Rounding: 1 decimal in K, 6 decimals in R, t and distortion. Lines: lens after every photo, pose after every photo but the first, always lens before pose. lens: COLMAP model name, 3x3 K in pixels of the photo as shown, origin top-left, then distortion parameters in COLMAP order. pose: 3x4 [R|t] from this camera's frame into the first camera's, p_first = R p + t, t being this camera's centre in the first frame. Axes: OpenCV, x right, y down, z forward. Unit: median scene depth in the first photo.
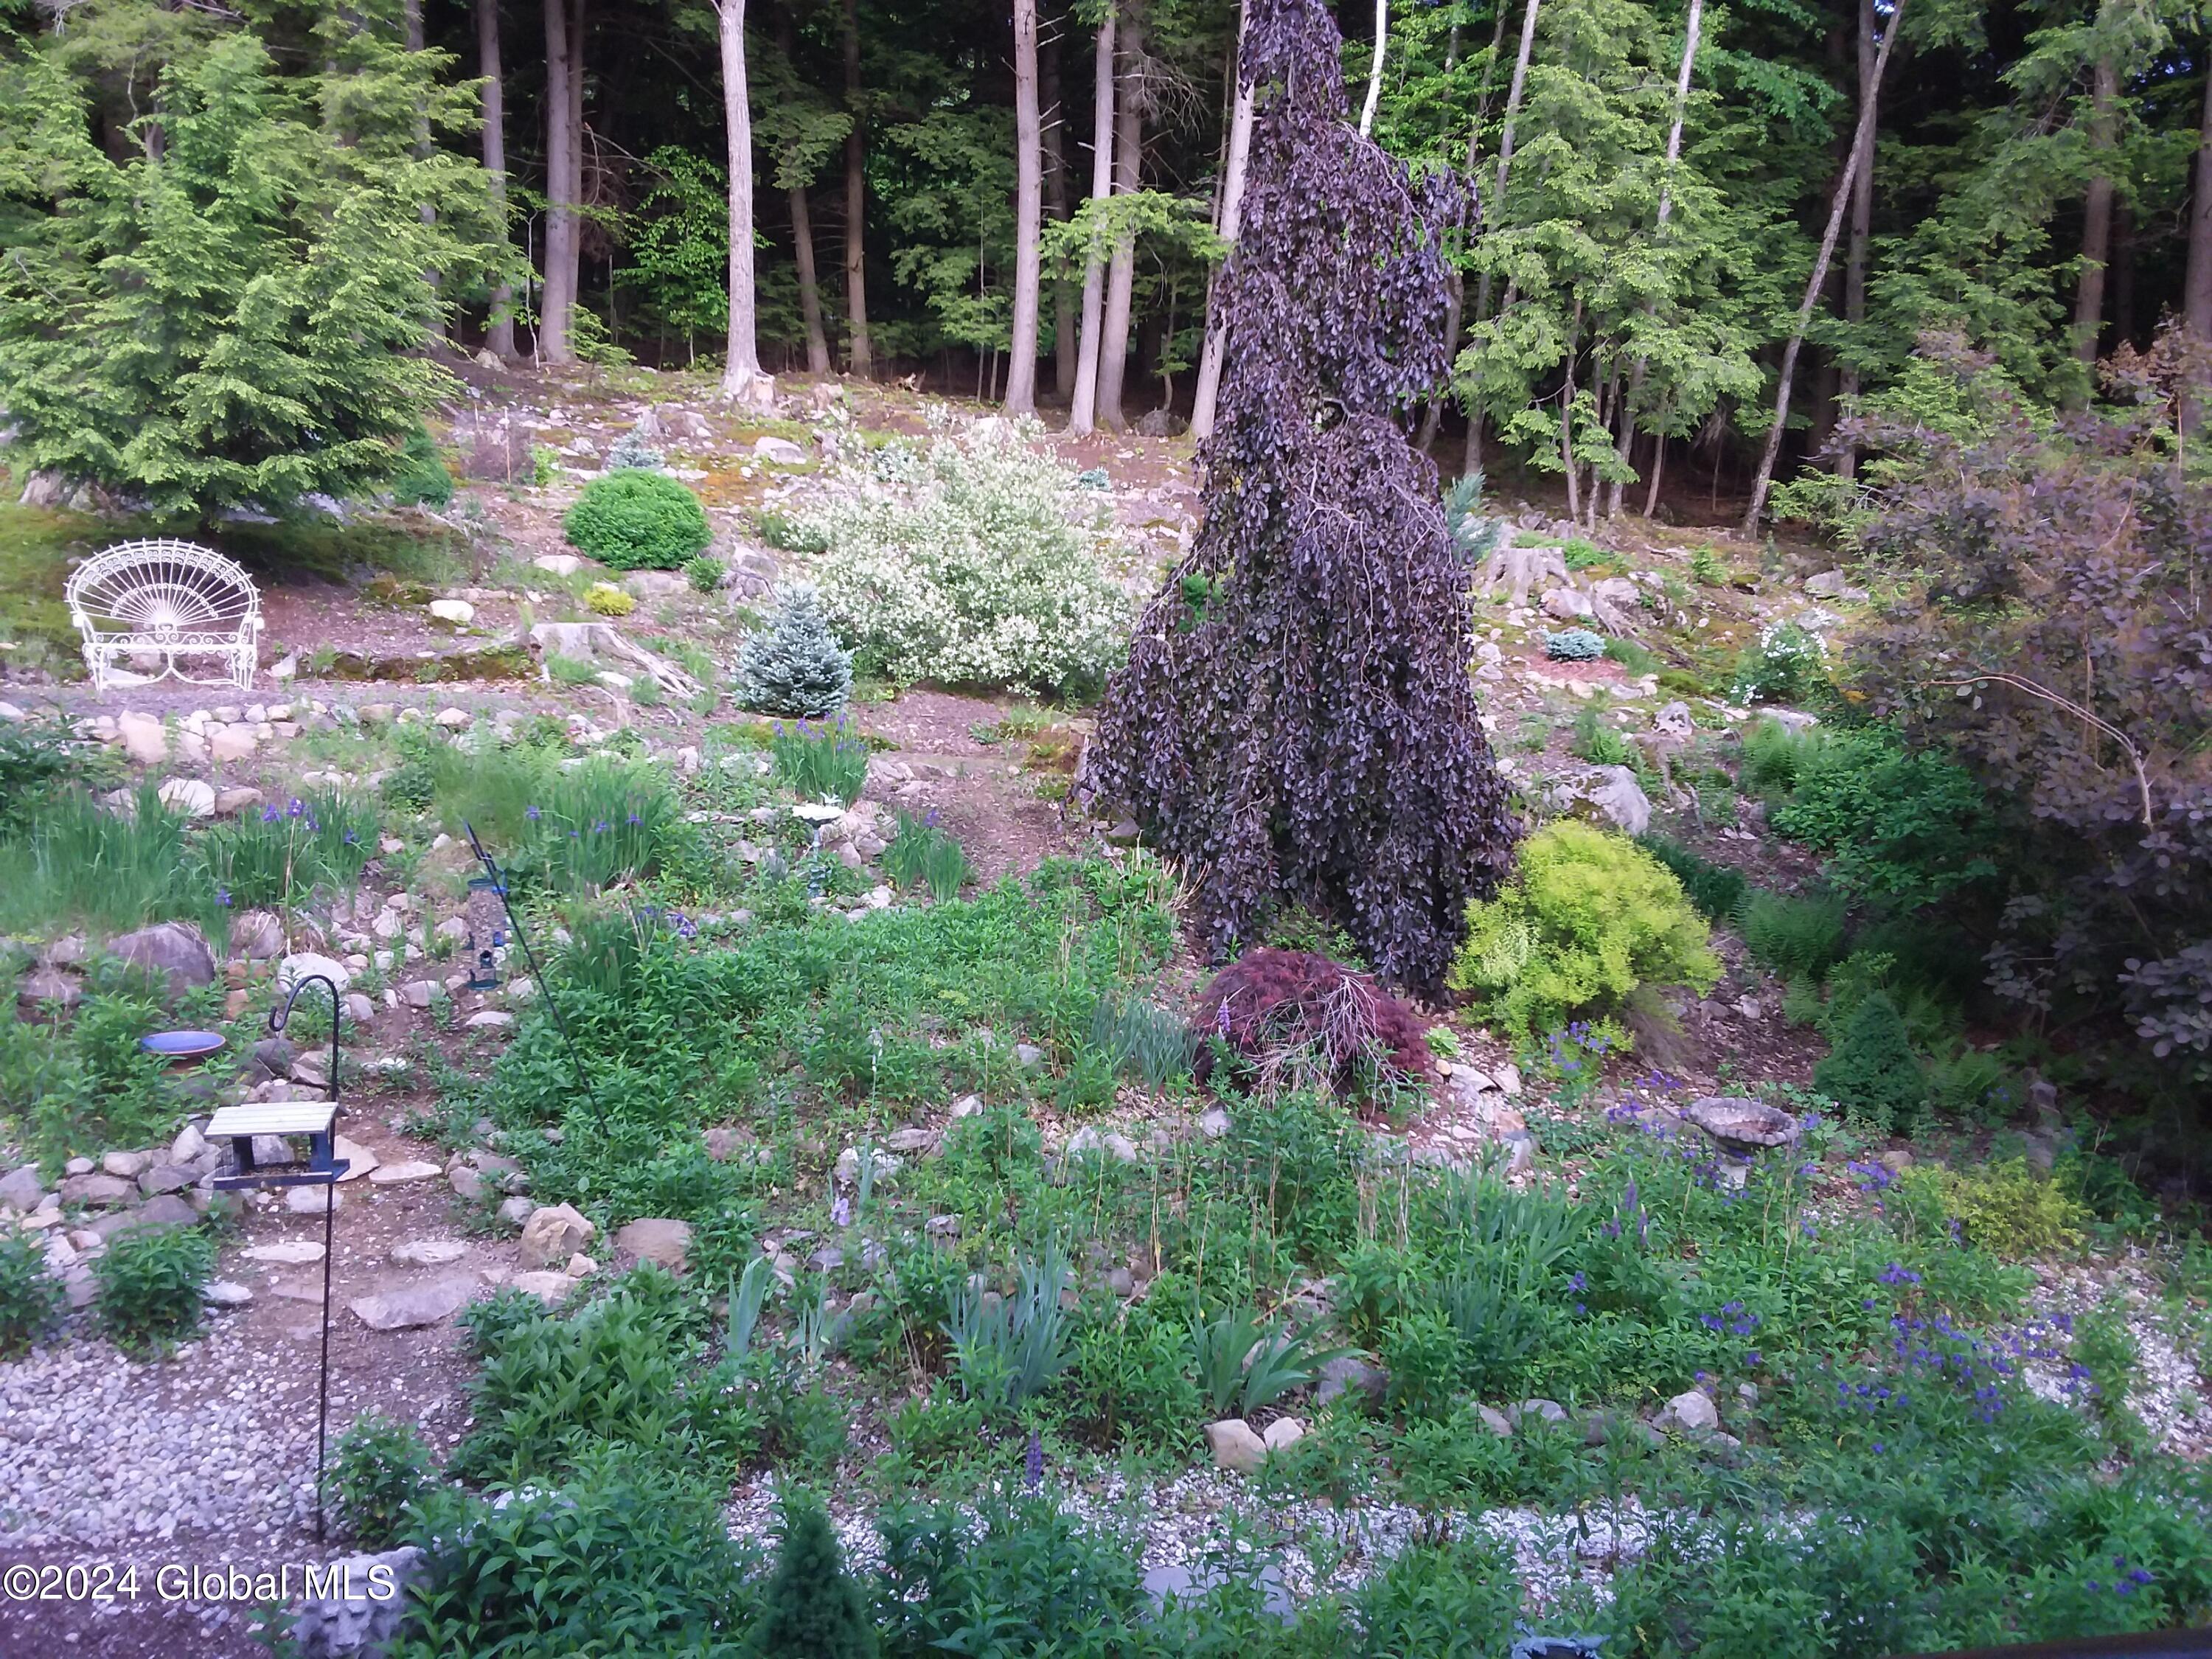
lens RADIAL K [[1767.4, 0, 1106.0], [0, 1767.4, 829.5], [0, 0, 1]] dist [0.101275, -0.160475]
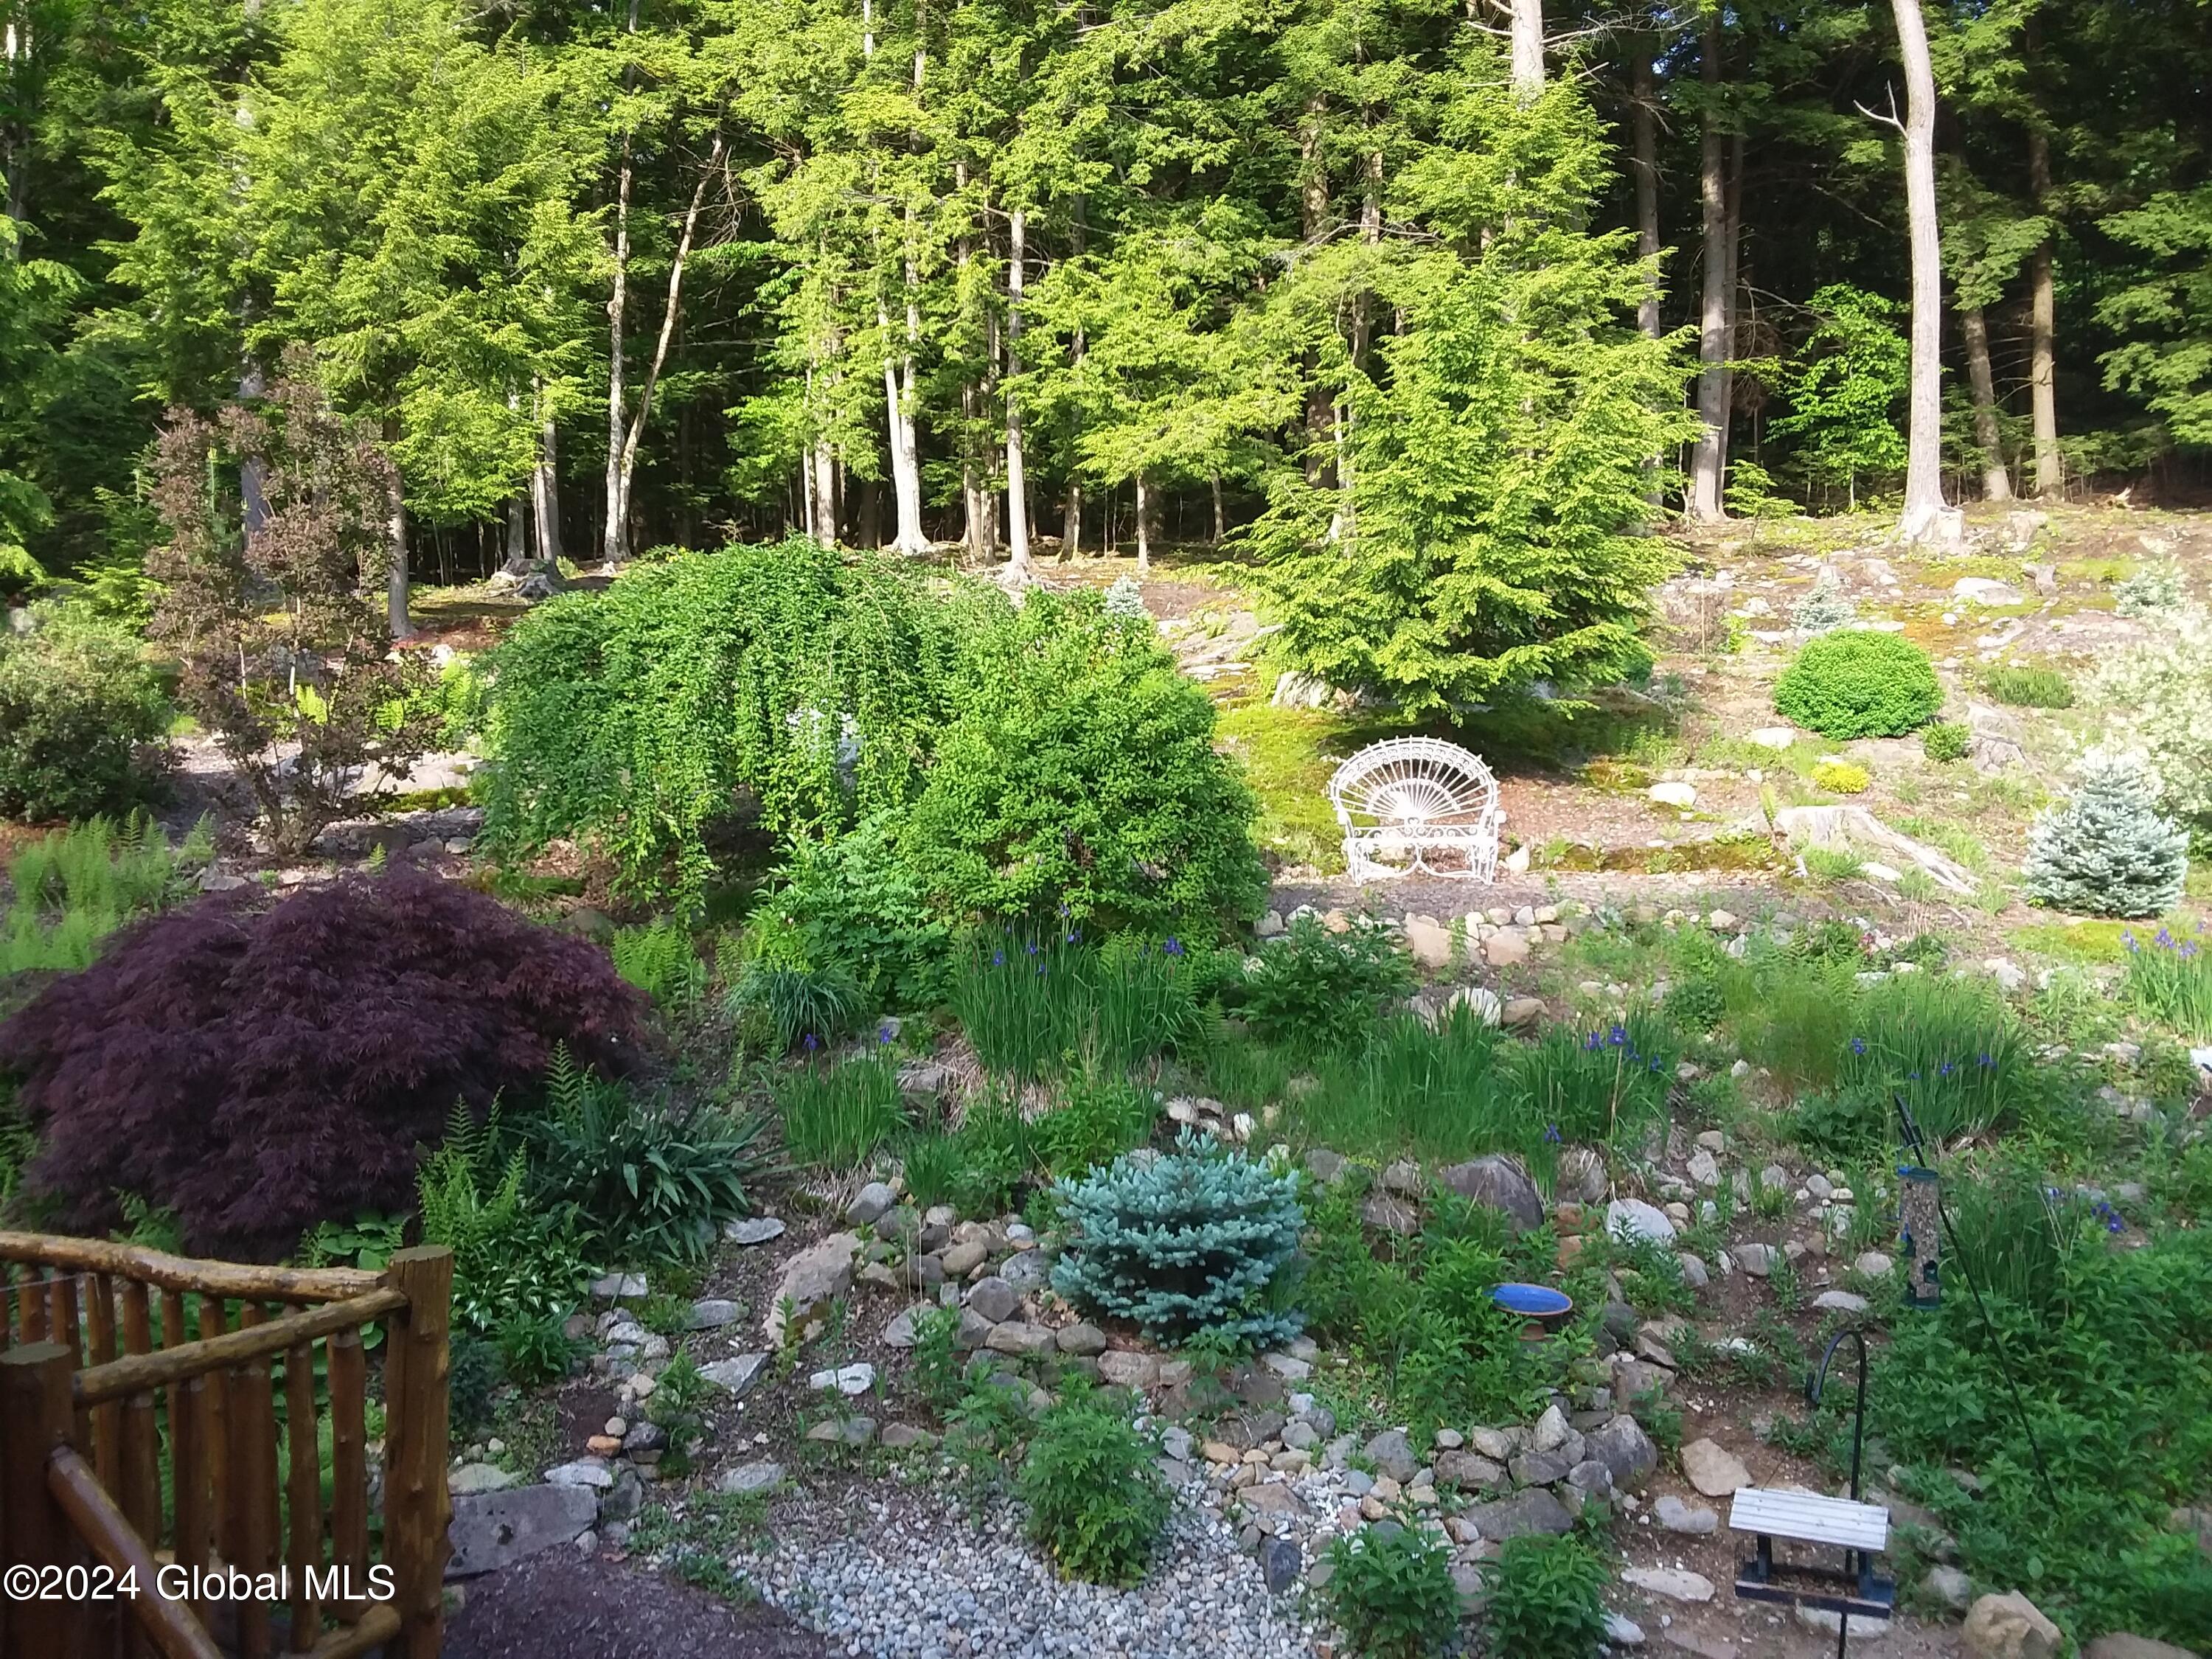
lens RADIAL K [[1767.4, 0, 1106.0], [0, 1767.4, 829.5], [0, 0, 1]] dist [0.101275, -0.160475]
pose [[0.834423, -0.008740, -0.551055, -0.109474], [-0.037713, 0.996625, -0.072915, -0.026810], [0.549832, 0.081624, 0.831278, 0.058537]]
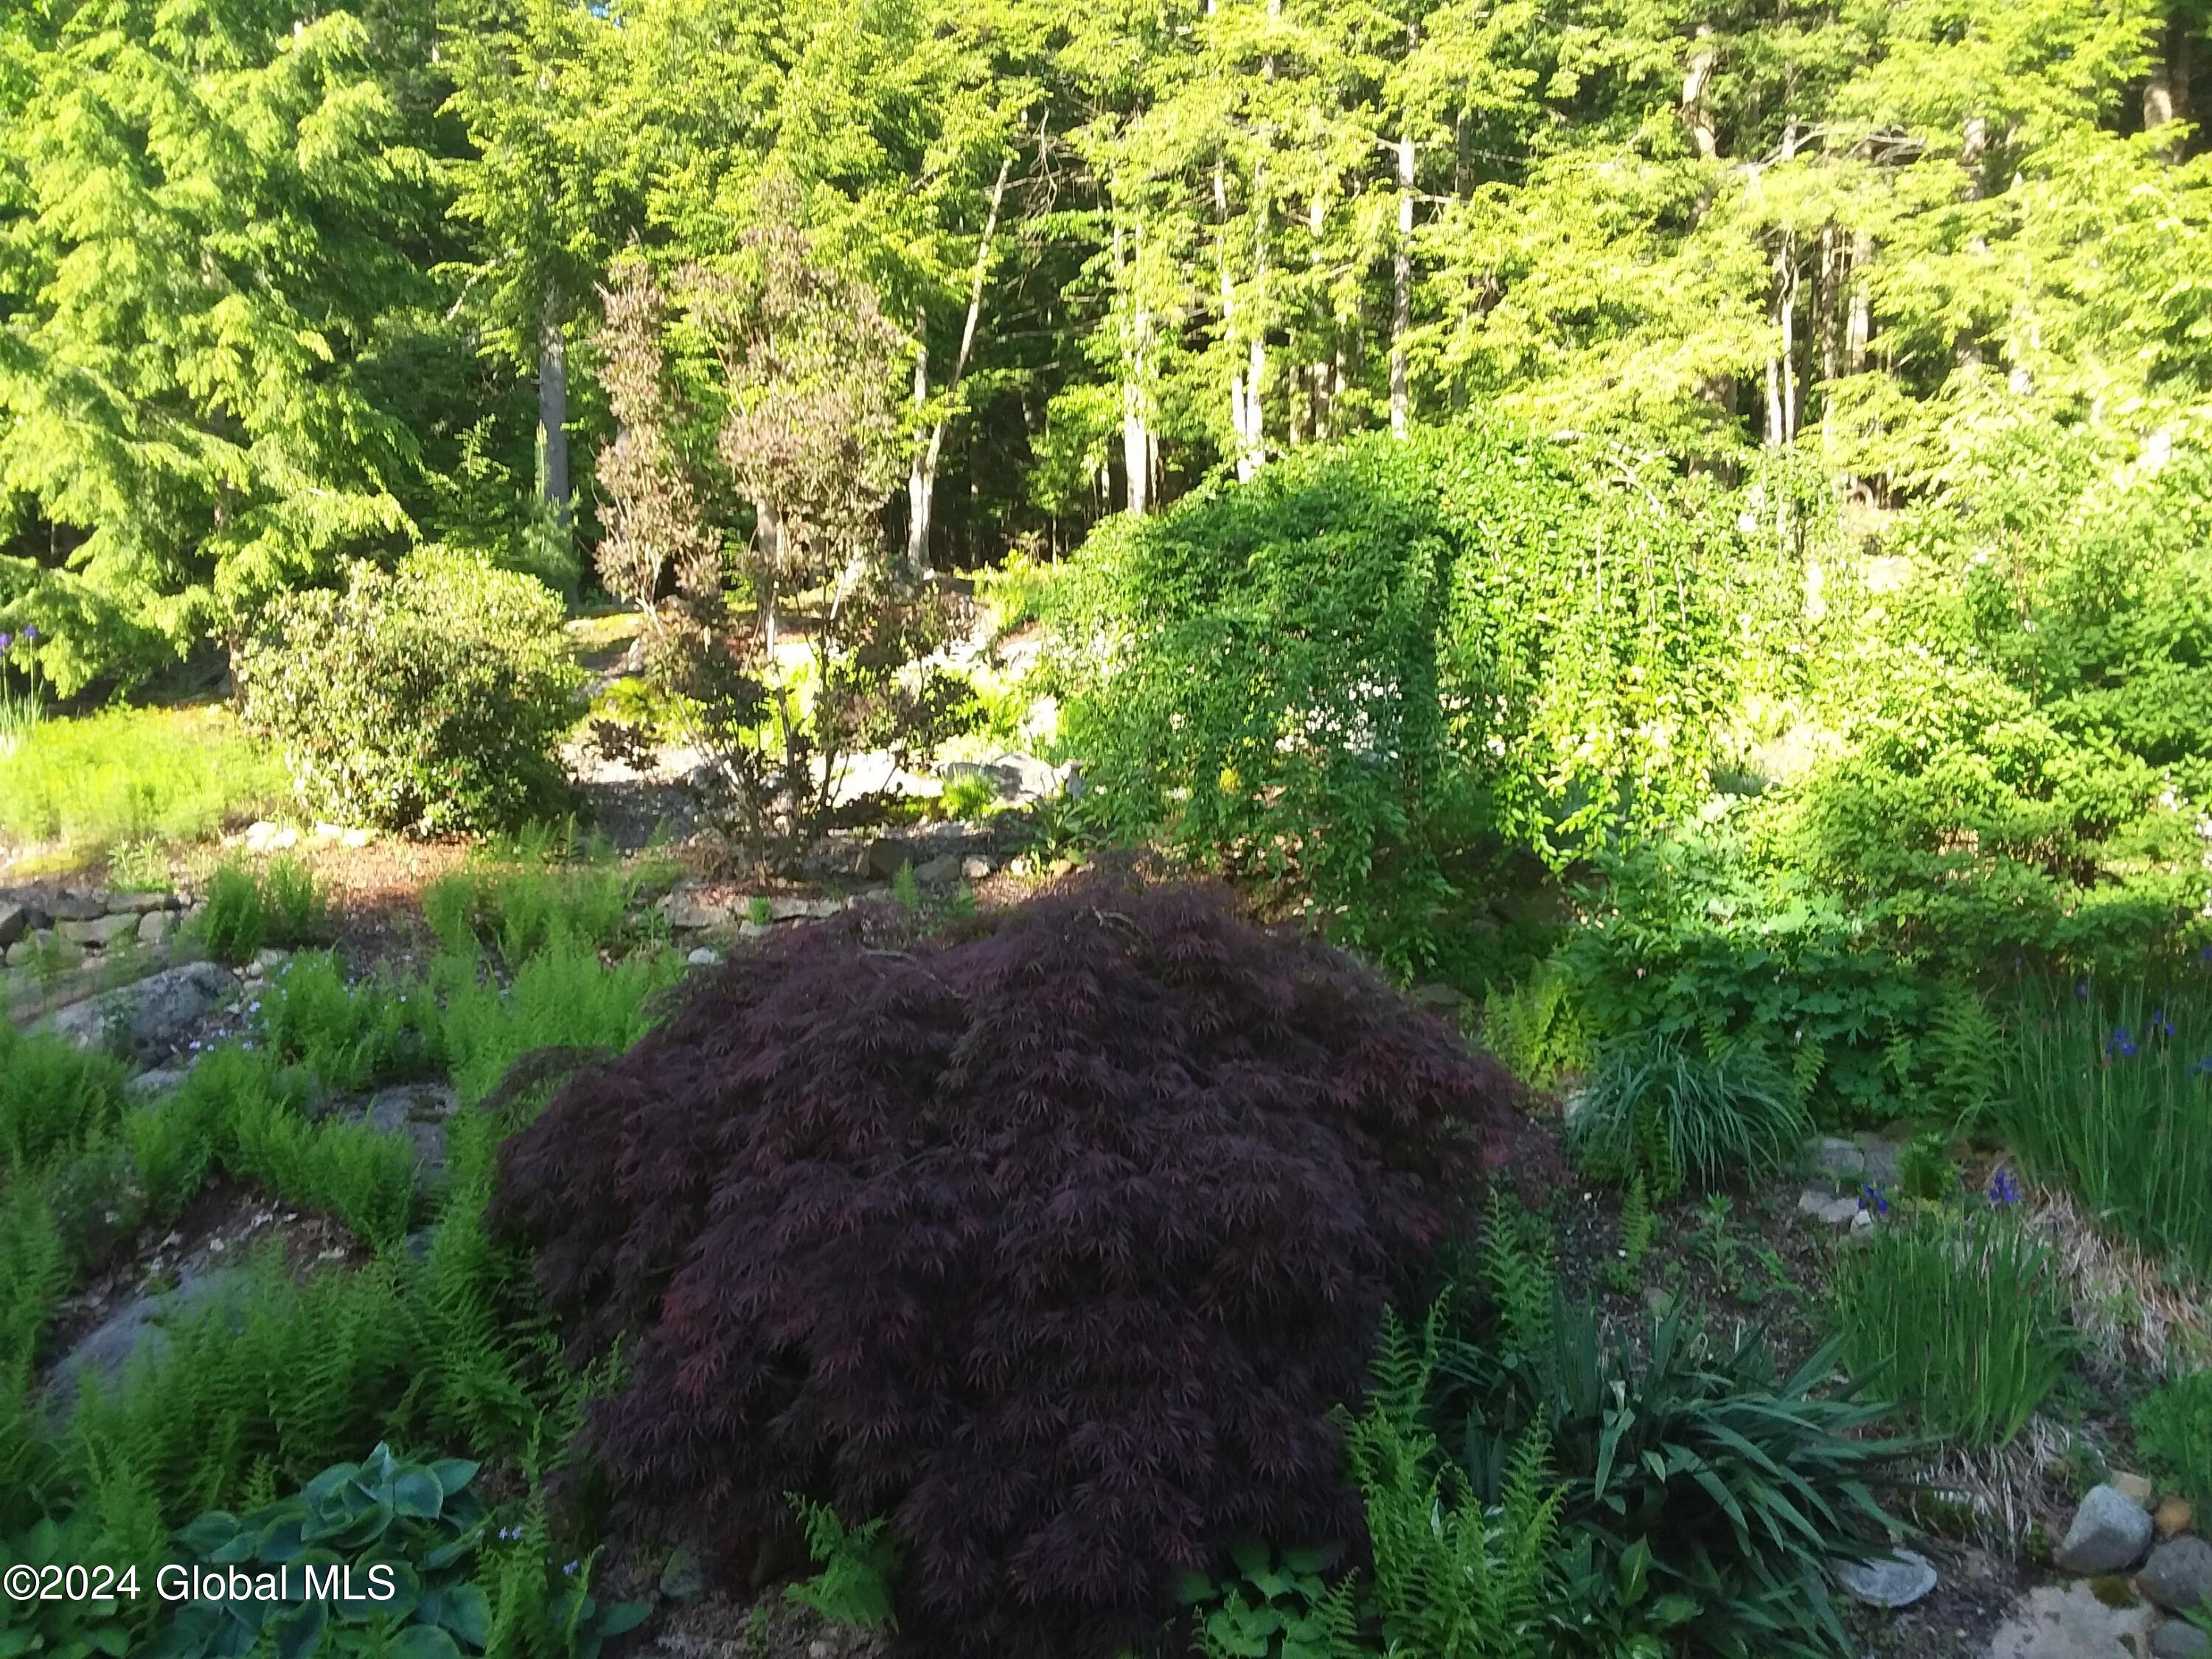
lens RADIAL K [[1924.0, 0, 1106.0], [0, 1924.0, 829.5], [0, 0, 1]] dist [0.103291, -0.228111]
pose [[0.746631, -0.028775, -0.664615, -0.320030], [-0.044664, 0.994641, -0.093239, -0.023701], [0.663737, 0.099300, 0.741345, 0.122898]]
